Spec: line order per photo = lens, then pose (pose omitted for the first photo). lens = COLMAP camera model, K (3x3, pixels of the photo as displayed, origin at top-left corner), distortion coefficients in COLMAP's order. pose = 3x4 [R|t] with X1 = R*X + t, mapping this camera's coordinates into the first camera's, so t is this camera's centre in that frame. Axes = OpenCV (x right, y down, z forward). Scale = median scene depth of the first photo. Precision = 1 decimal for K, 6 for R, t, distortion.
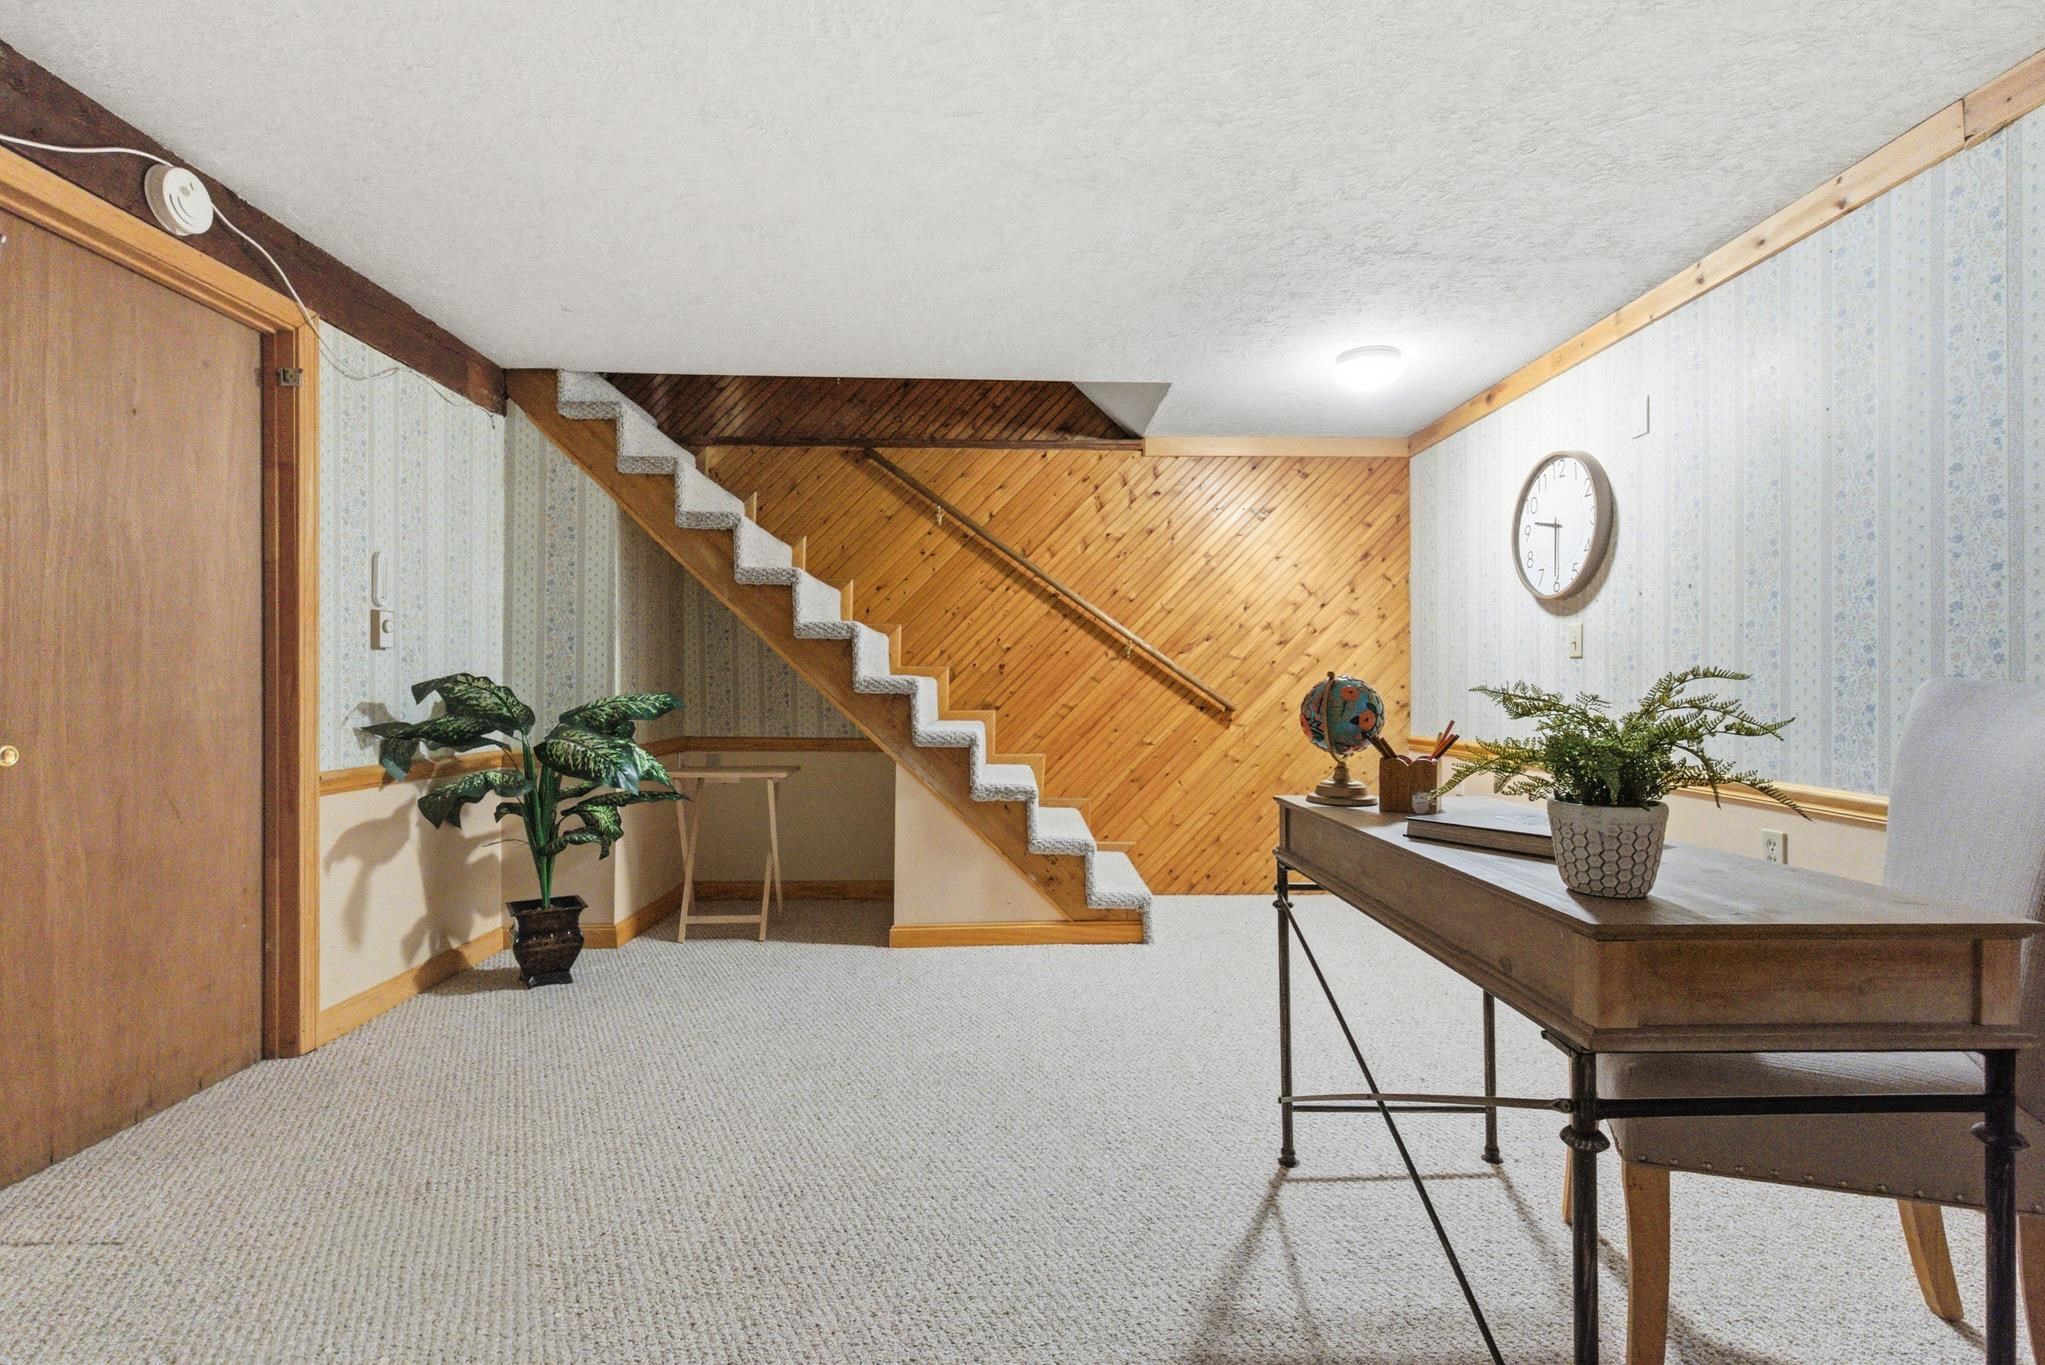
lens RADIAL K [[915.9, 0, 1024.6], [0, 915.9, 675.1], [0, 0, 1]] dist [-0.000117, 0.000120]
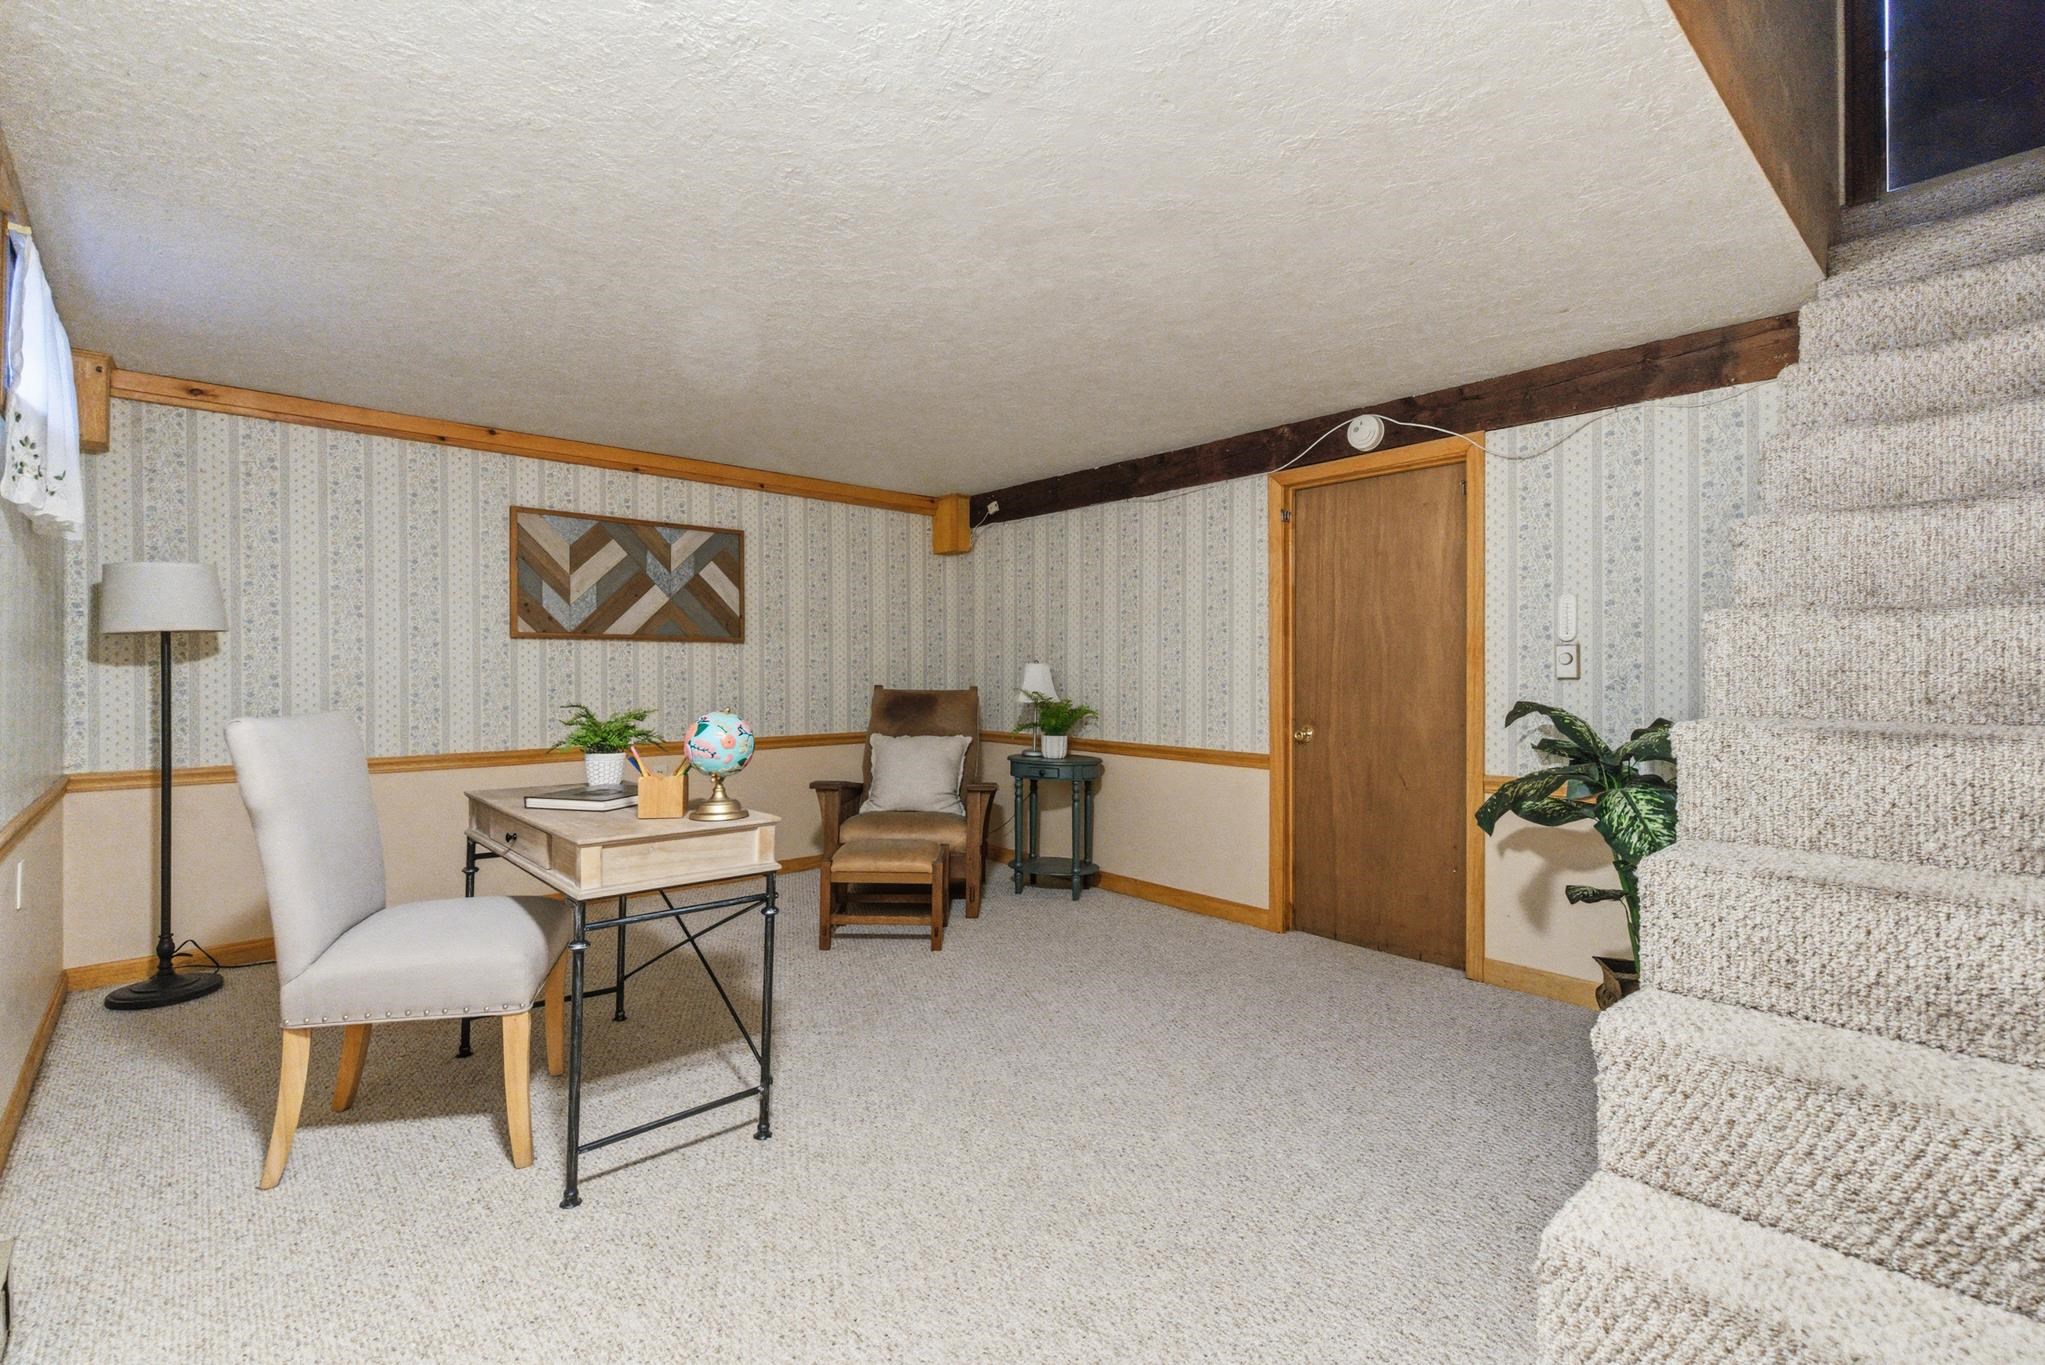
lens RADIAL K [[915.9, 0, 1024.6], [0, 915.9, 675.1], [0, 0, 1]] dist [-0.000117, 0.000120]
pose [[-0.771864, -0.014353, -0.635626, 0.705268], [-0.003932, 0.999834, -0.017802, -0.013657], [0.635776, -0.011242, -0.771792, 1.936615]]
